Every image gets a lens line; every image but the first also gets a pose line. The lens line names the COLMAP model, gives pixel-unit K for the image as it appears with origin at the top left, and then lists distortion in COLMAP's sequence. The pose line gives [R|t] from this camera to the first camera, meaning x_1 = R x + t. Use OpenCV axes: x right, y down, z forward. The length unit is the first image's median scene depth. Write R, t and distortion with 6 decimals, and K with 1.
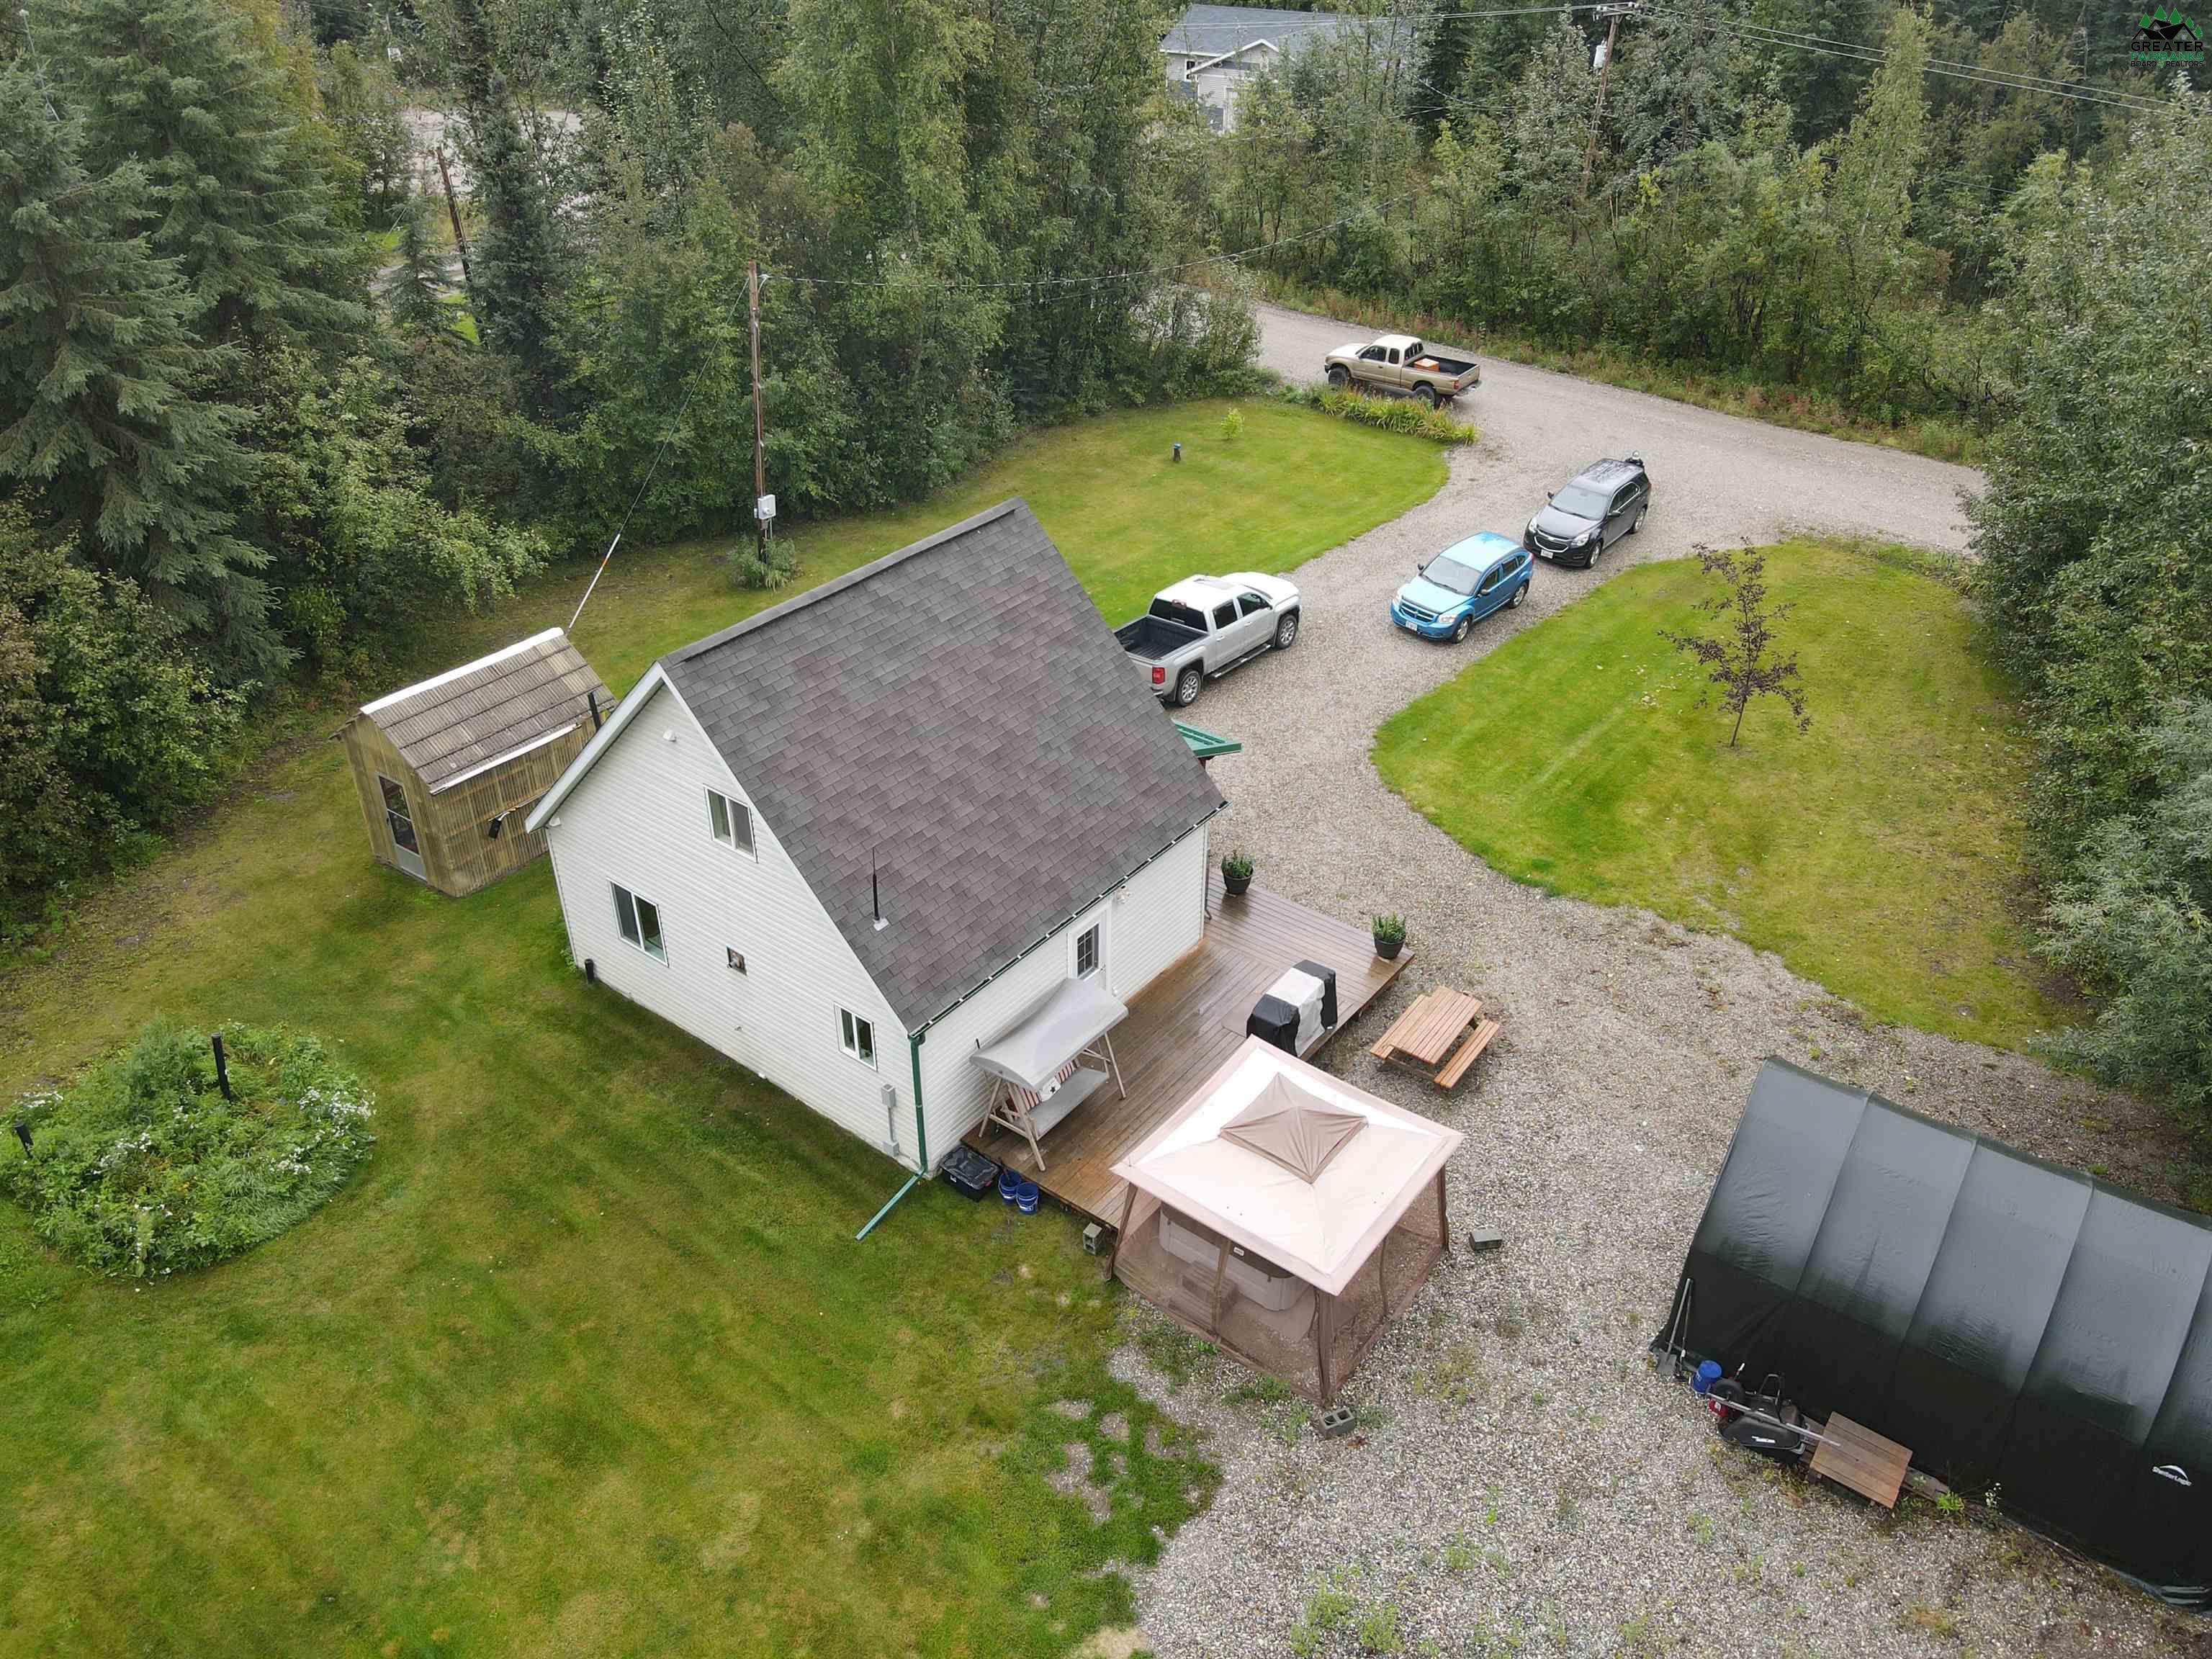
lens RADIAL K [[1646.5, 0, 1112.9], [0, 1646.5, 825.6], [0, 0, 1]] dist [0.009825, 0.005388]
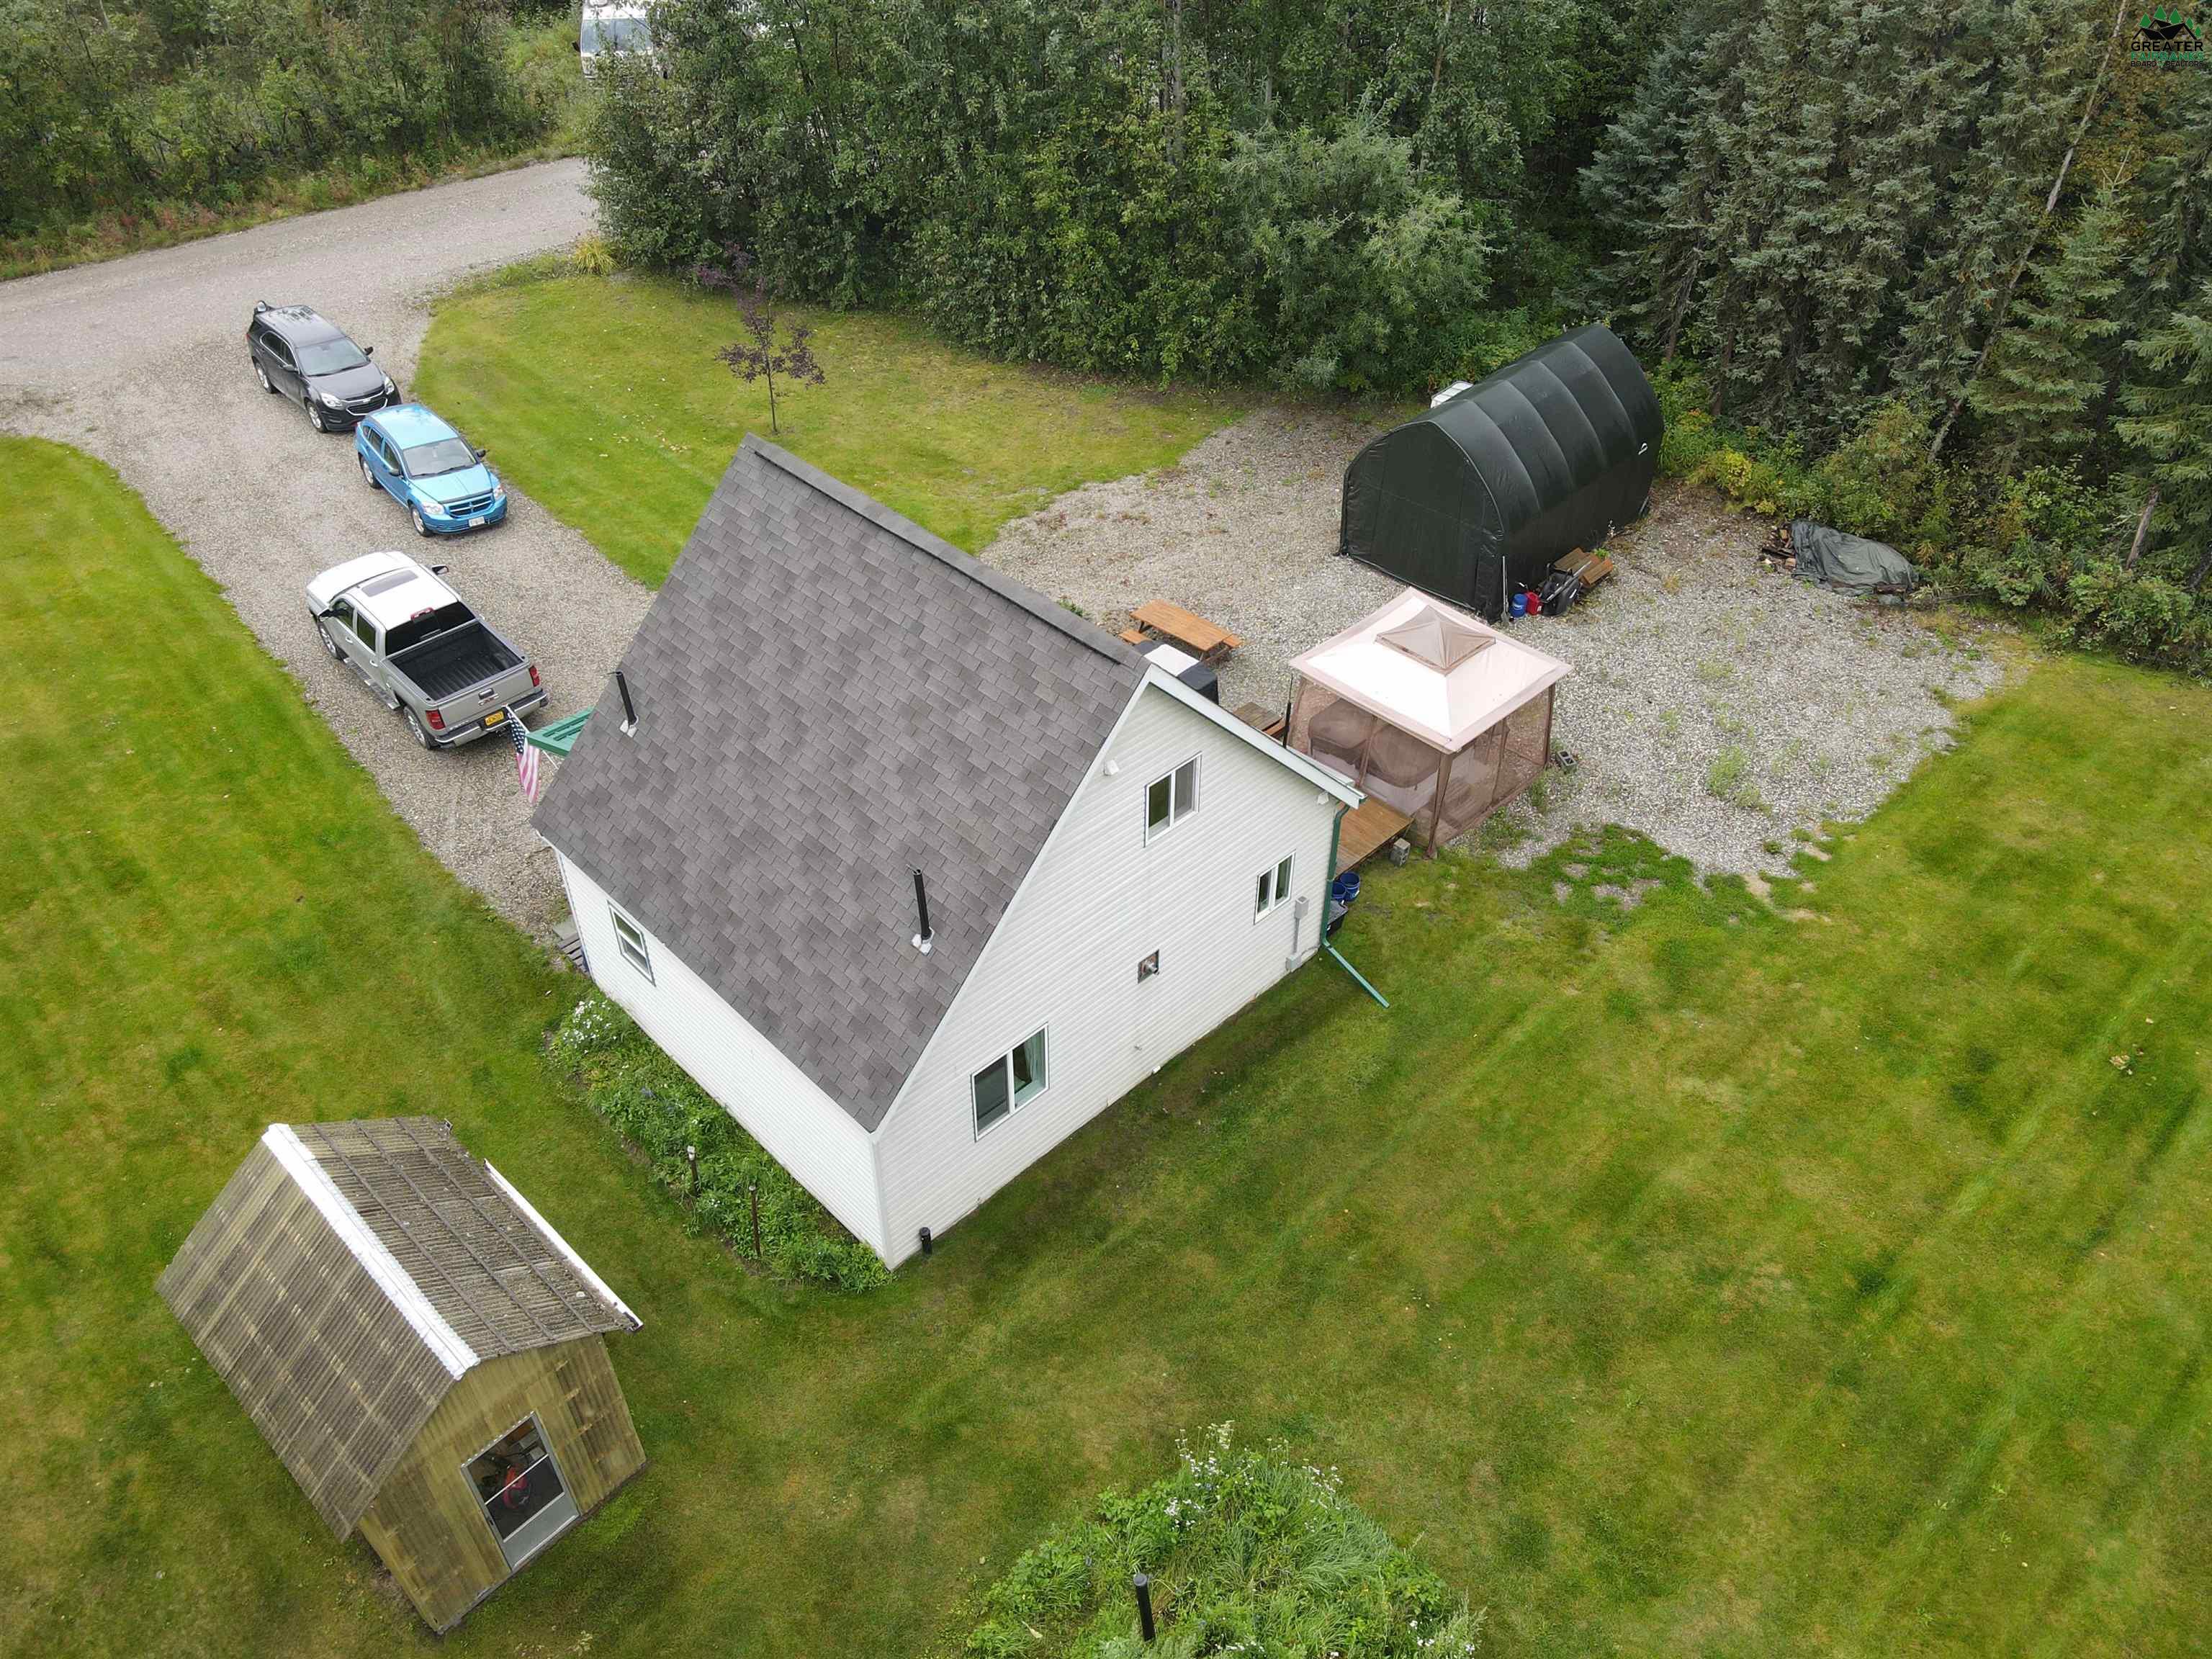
lens RADIAL K [[1646.5, 0, 1112.9], [0, 1646.5, 825.6], [0, 0, 1]] dist [0.009825, 0.005388]
pose [[0.133500, -0.634696, 0.761143, -0.720773], [0.527297, 0.695775, 0.487703, -0.343303], [-0.839128, 0.336241, 0.427559, 0.532035]]
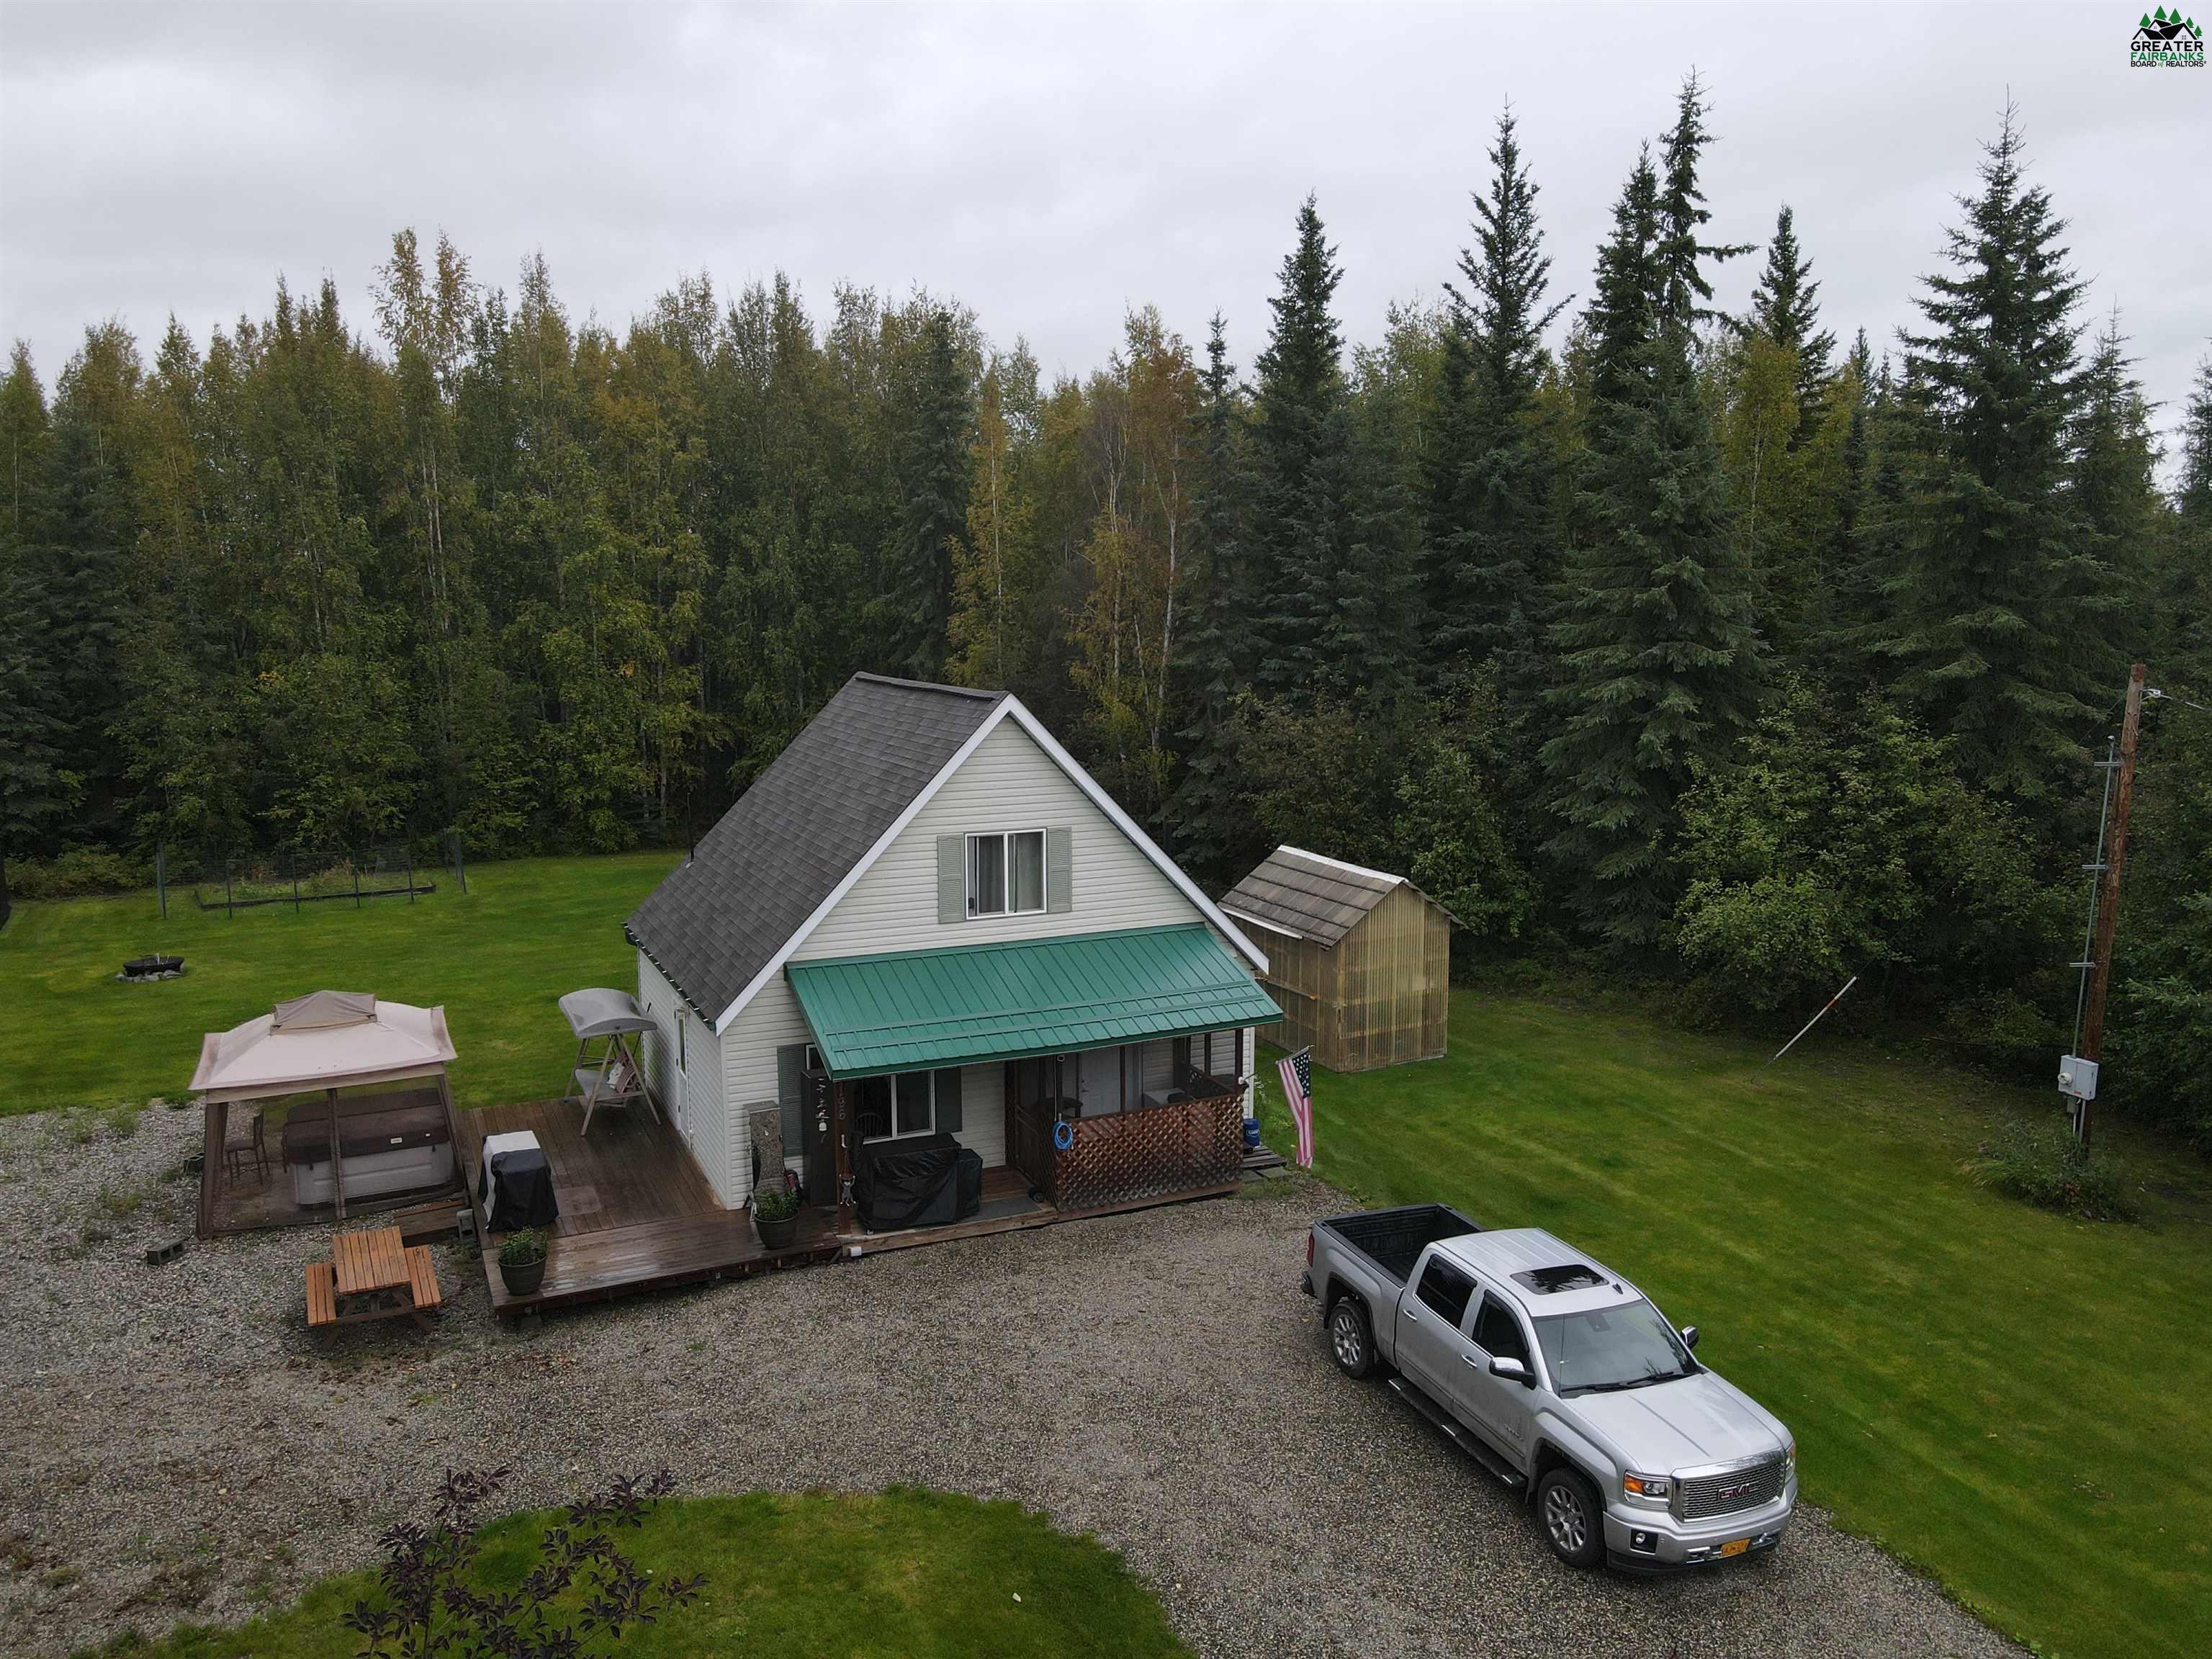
lens RADIAL K [[1646.5, 0, 1112.9], [0, 1646.5, 825.6], [0, 0, 1]] dist [0.009825, 0.005388]
pose [[-0.468979, 0.115935, -0.875567, 0.621479], [-0.472880, 0.804323, 0.359790, -0.440945], [0.745951, 0.582772, -0.322388, 1.255780]]
